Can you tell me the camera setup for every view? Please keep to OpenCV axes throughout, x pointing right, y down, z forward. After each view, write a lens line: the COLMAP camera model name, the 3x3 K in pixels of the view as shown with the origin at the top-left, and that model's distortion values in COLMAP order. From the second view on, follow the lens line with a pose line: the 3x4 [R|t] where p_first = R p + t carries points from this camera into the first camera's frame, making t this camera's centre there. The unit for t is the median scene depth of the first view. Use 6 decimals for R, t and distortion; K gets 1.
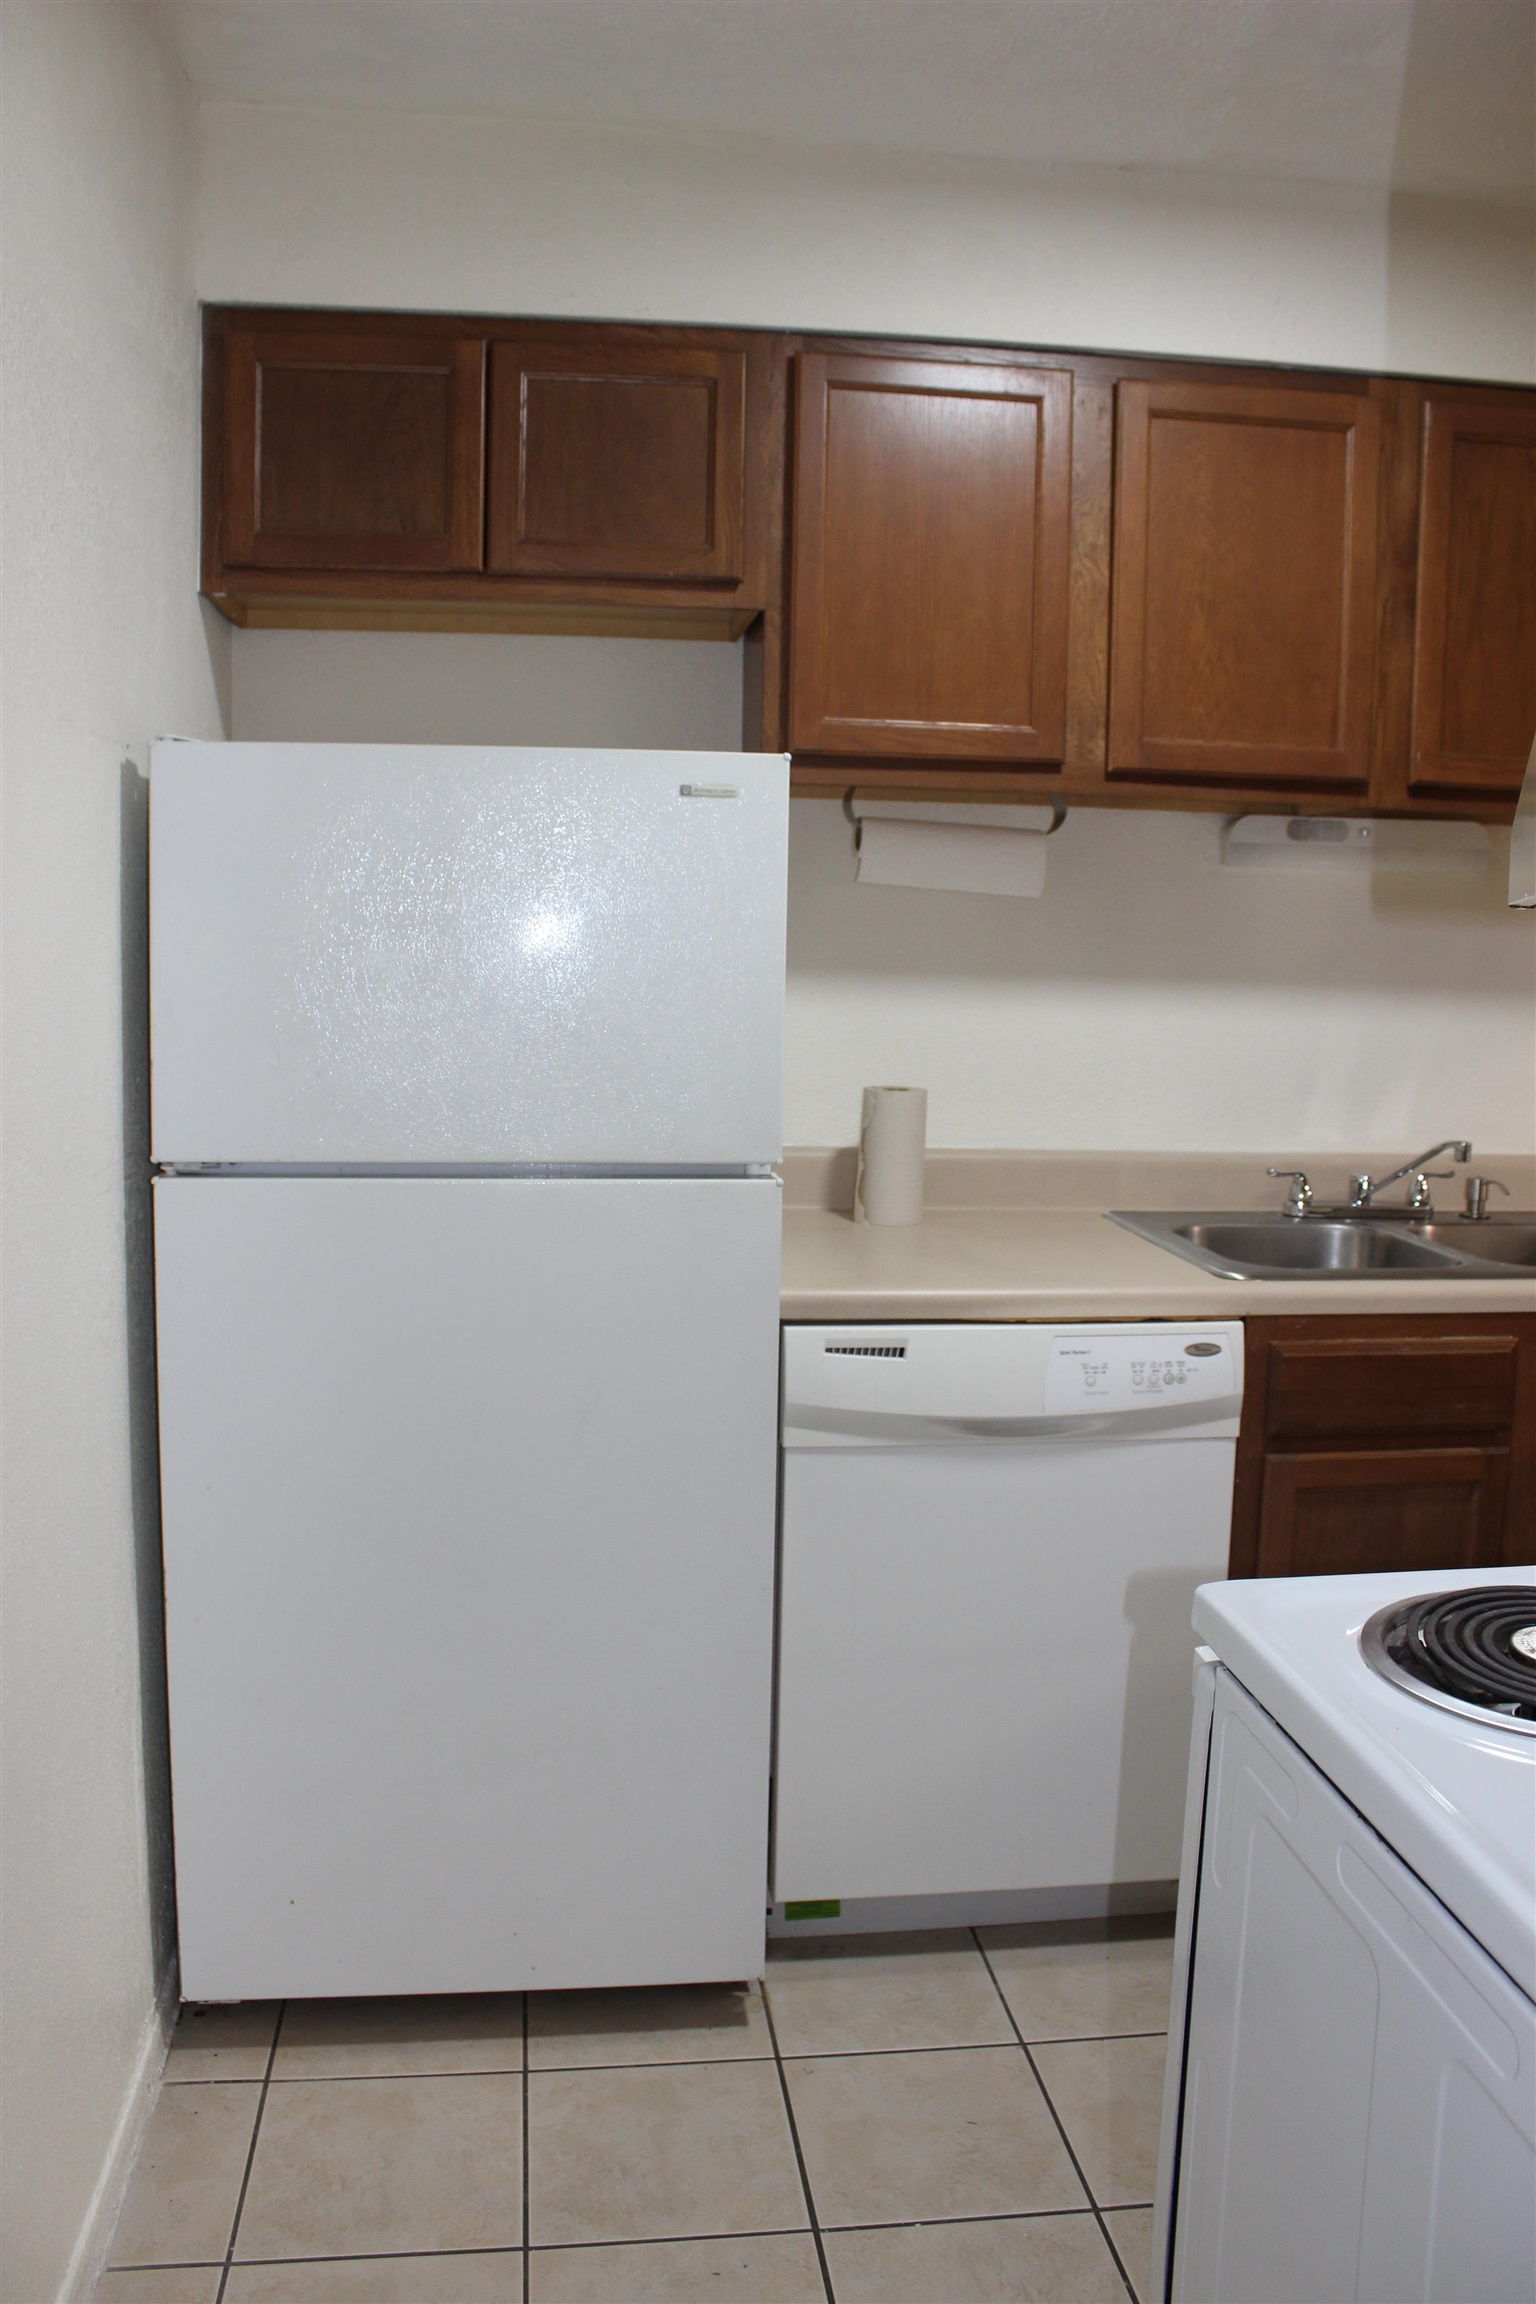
lens RADIAL K [[1891.1, 0, 774.0], [0, 1891.1, 1163.5], [0, 0, 1]] dist [-0.152115, 0.117694]
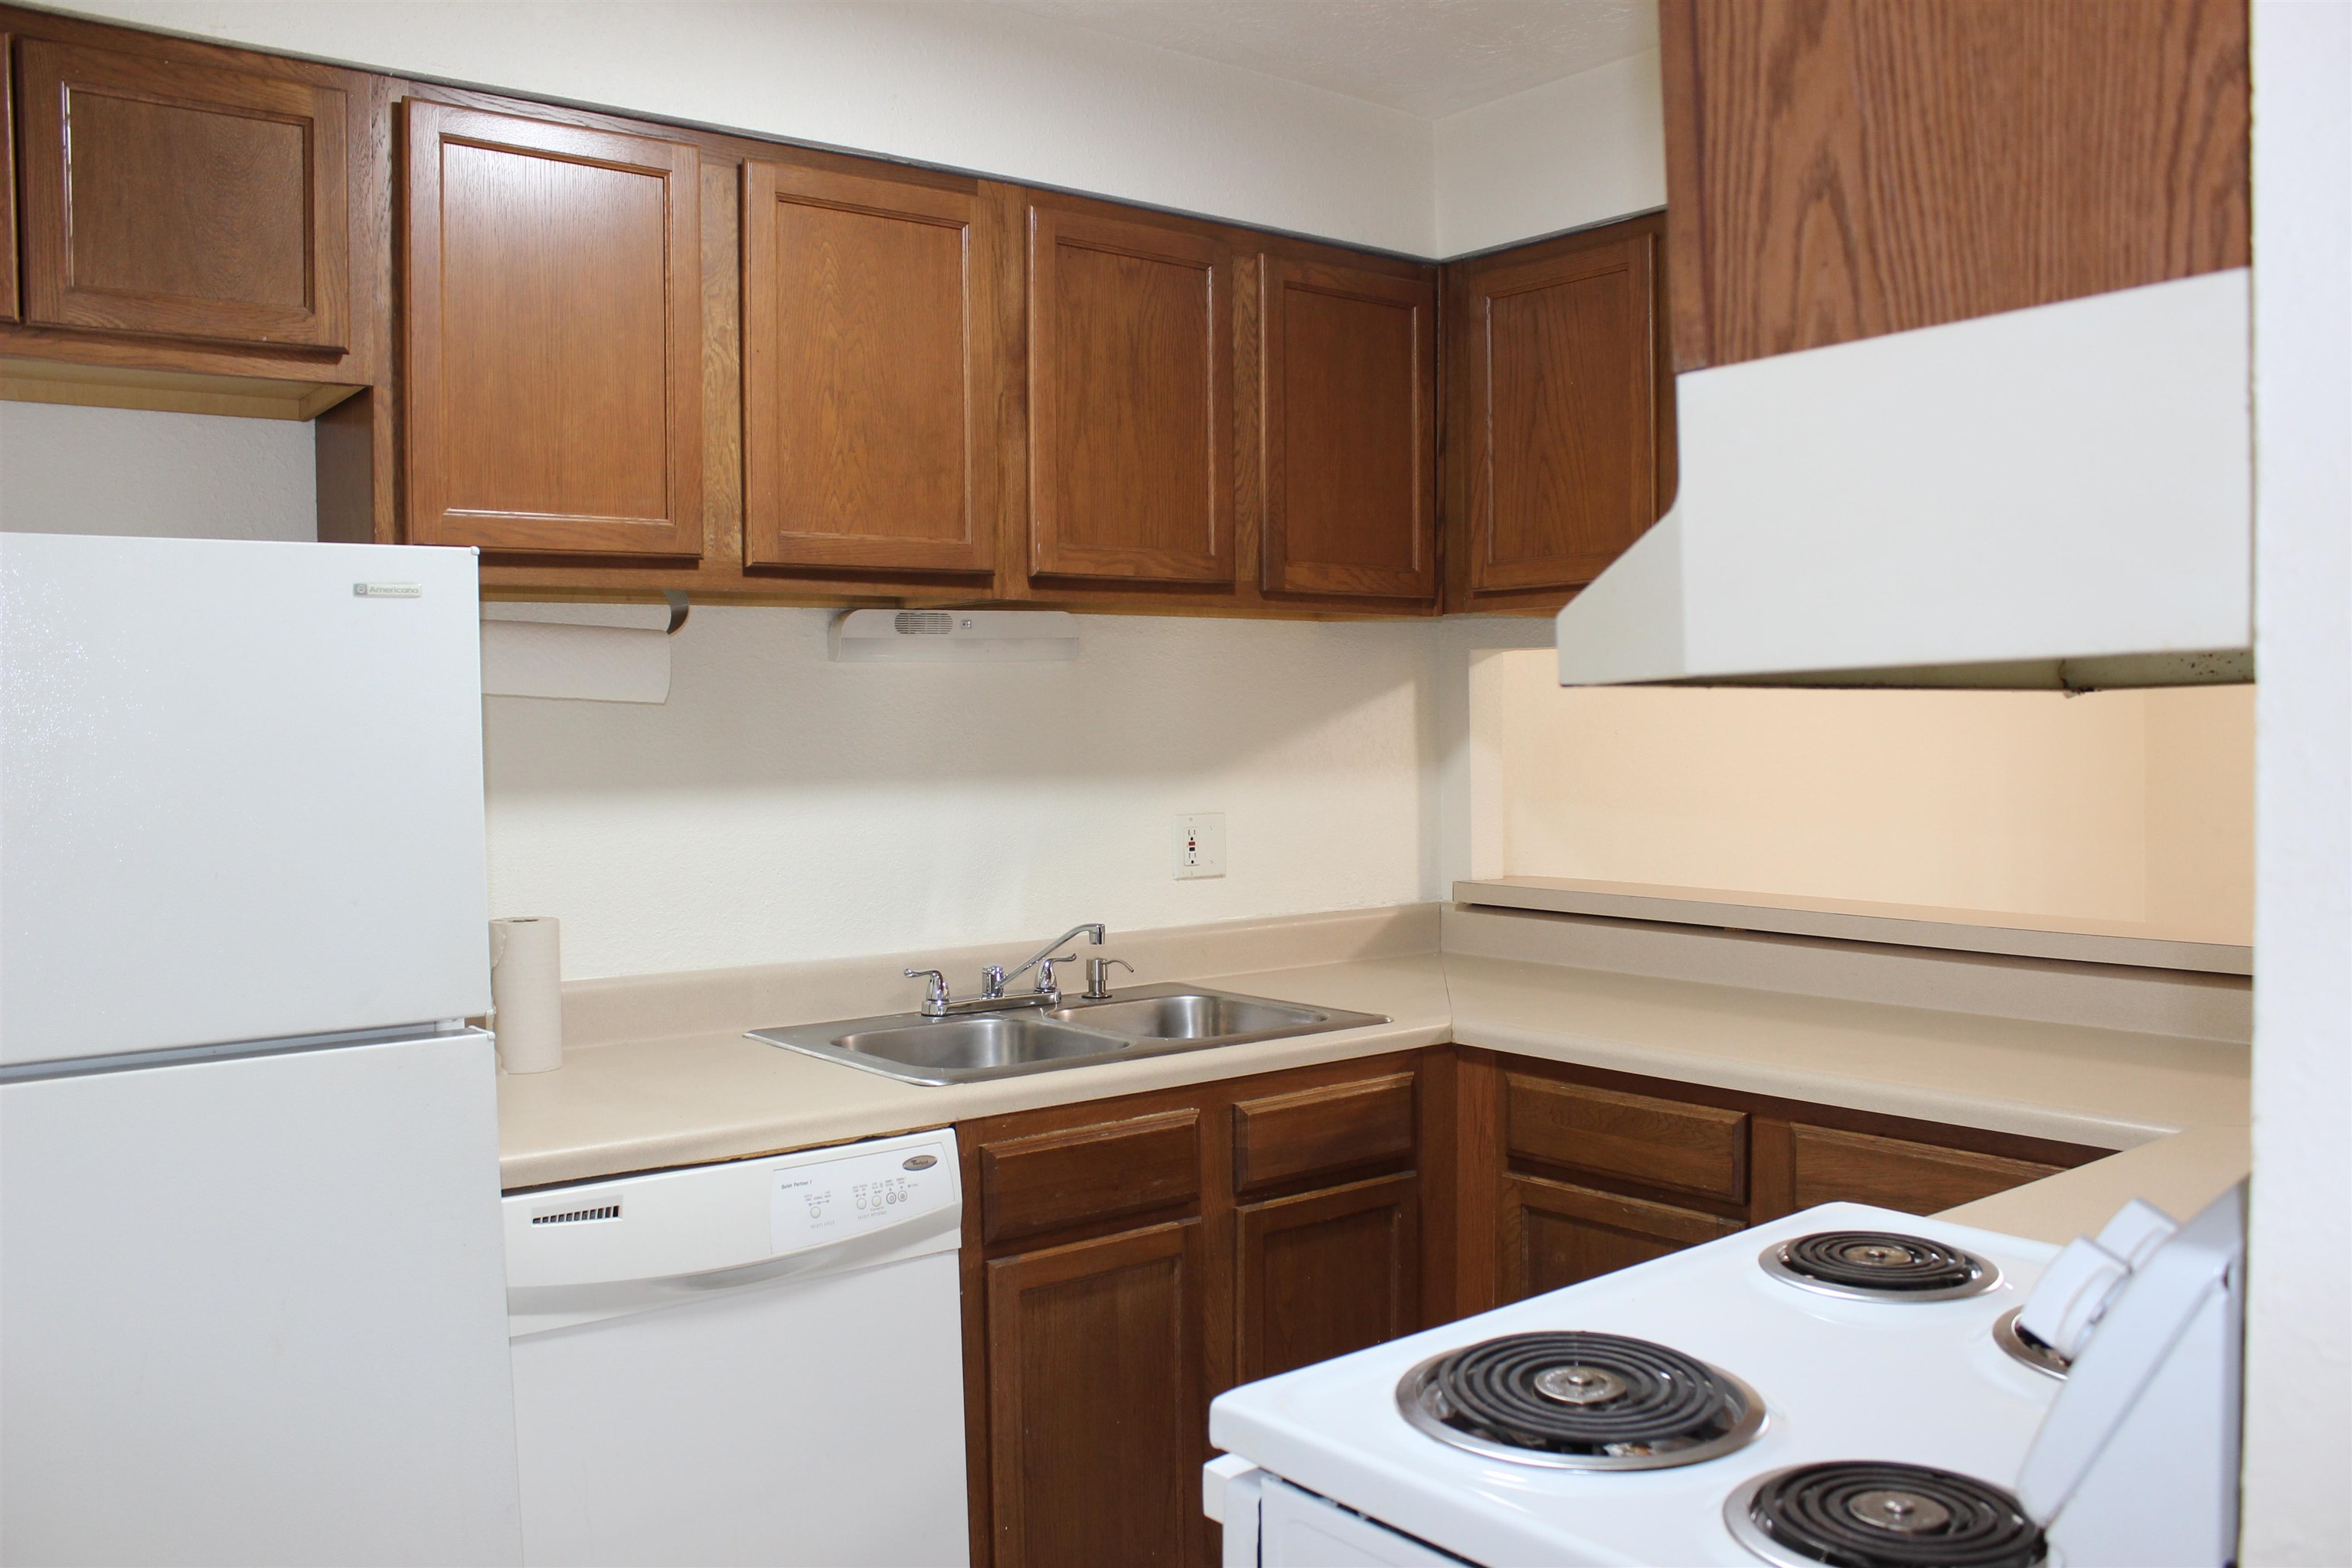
lens RADIAL K [[1930.5, 0, 1238.4], [0, 1930.5, 822.1], [0, 0, 1]] dist [-0.152115, 0.117694]
pose [[0.856505, -0.060276, 0.512607, -0.115677], [0.098600, 0.993975, -0.047869, -0.010353], [-0.506634, 0.091543, 0.857288, 0.058976]]
